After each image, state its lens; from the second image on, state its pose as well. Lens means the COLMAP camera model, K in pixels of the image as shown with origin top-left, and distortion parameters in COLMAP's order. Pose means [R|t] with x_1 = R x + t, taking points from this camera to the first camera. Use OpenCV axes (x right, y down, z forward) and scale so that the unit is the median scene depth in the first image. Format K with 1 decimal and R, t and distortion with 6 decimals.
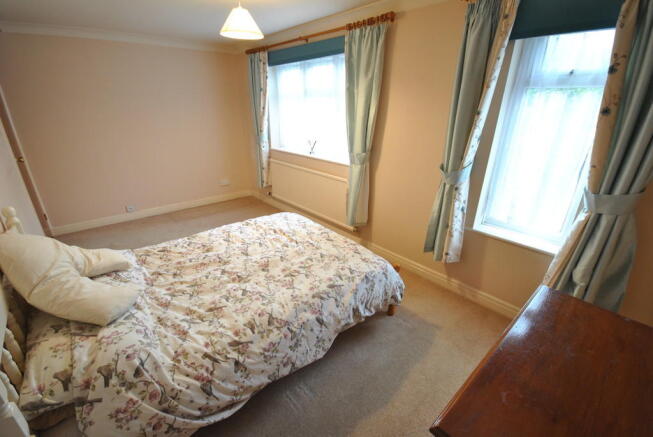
lens RADIAL K [[288.2, 0, 328.1], [0, 288.2, 217.8], [0, 0, 1]] dist [-0.002461, -0.000251]
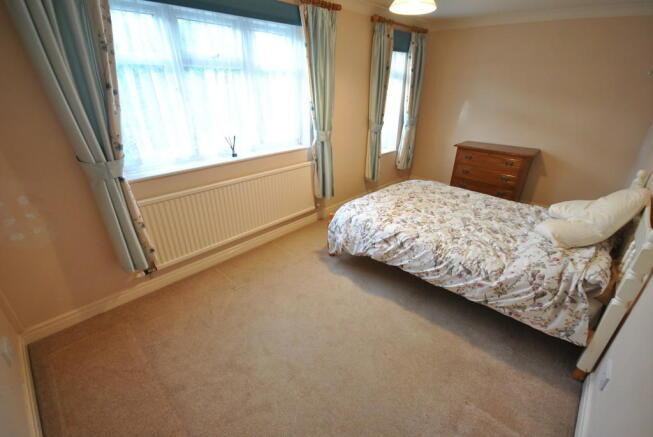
lens RADIAL K [[288.2, 0, 329.1], [0, 288.2, 220.6], [0, 0, 1]] dist [-0.002461, -0.000251]
pose [[-0.080913, -0.439725, 0.894480, -1.044543], [0.357606, 0.824866, 0.437851, -0.429477], [-0.930361, 0.355299, 0.090506, 1.053355]]
